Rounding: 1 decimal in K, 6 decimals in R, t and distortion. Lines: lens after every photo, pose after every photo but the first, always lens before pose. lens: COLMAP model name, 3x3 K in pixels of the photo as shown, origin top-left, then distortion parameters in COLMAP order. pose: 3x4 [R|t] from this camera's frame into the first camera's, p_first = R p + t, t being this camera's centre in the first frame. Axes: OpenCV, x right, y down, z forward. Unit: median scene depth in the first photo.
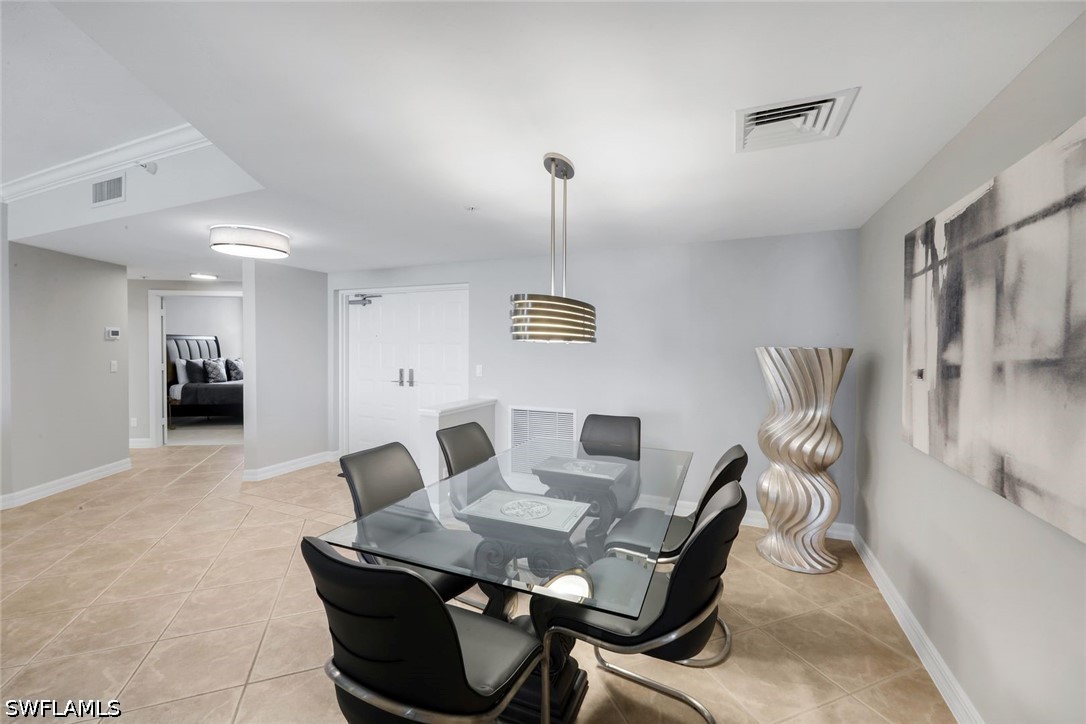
lens RADIAL K [[453.2, 0, 536.9], [0, 453.2, 353.0], [0, 0, 1]] dist [0.000667, 0.000464]
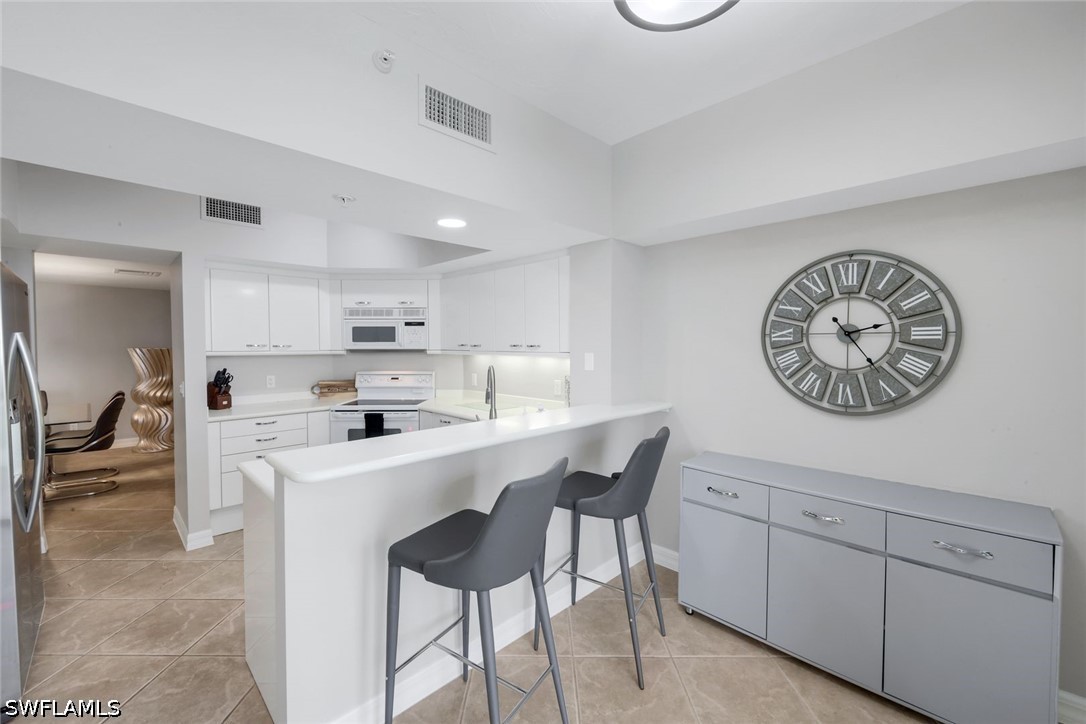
lens RADIAL K [[437.6, 0, 542.0], [0, 437.6, 355.8], [0, 0, 1]] dist [-0.001345, 0.000060]
pose [[0.366706, -0.027777, 0.929922, -0.682876], [0.012126, 0.999612, 0.025077, -0.006466], [-0.930258, 0.002080, 0.366901, -1.500718]]
